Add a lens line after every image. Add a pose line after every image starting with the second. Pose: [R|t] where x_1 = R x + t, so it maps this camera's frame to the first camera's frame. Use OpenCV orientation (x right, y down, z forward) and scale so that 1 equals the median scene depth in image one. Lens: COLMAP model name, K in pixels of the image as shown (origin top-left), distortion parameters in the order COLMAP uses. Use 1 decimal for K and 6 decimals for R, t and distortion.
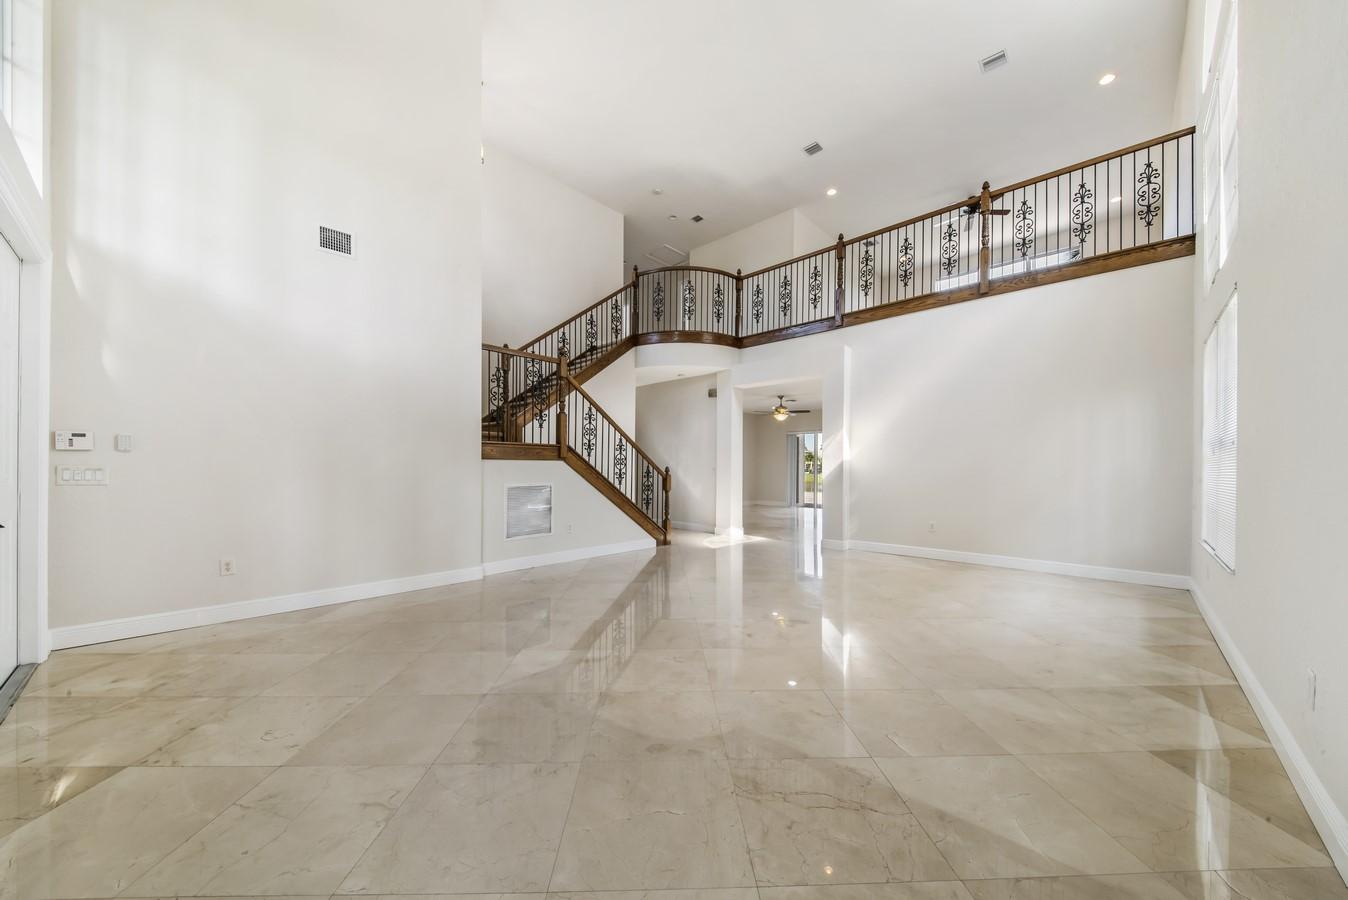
lens RADIAL K [[479.3, 0, 670.9], [0, 479.3, 460.5], [0, 0, 1]] dist [0.007262, -0.003831]
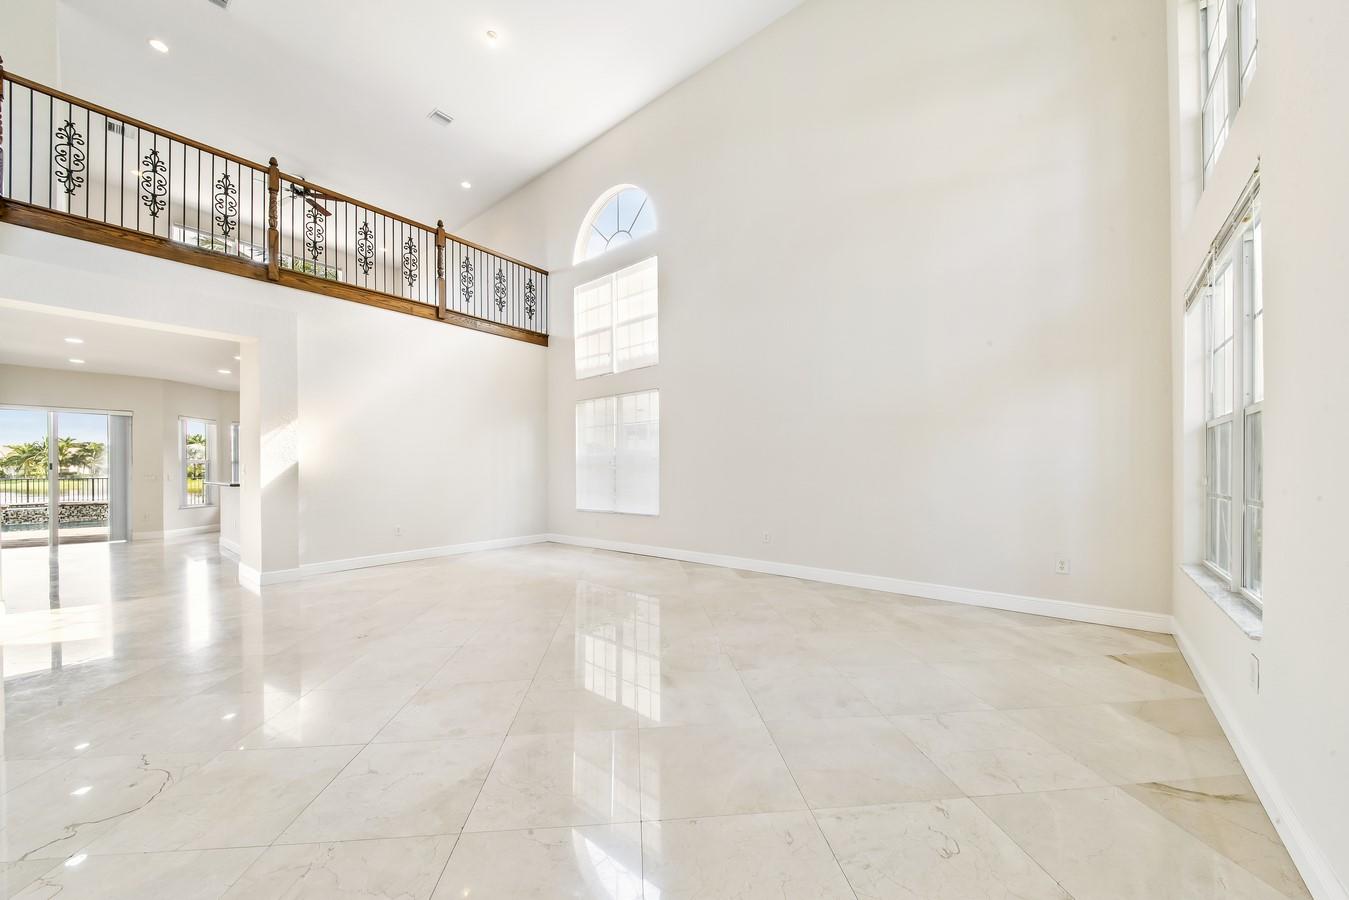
lens RADIAL K [[479.7, 0, 686.1], [0, 479.7, 466.3], [0, 0, 1]] dist [0.007262, -0.003831]
pose [[-0.070317, 0.007487, 0.997497, -0.214250], [-0.010265, 0.999913, -0.008229, 0.003012], [-0.997472, -0.010818, -0.070234, 0.203688]]
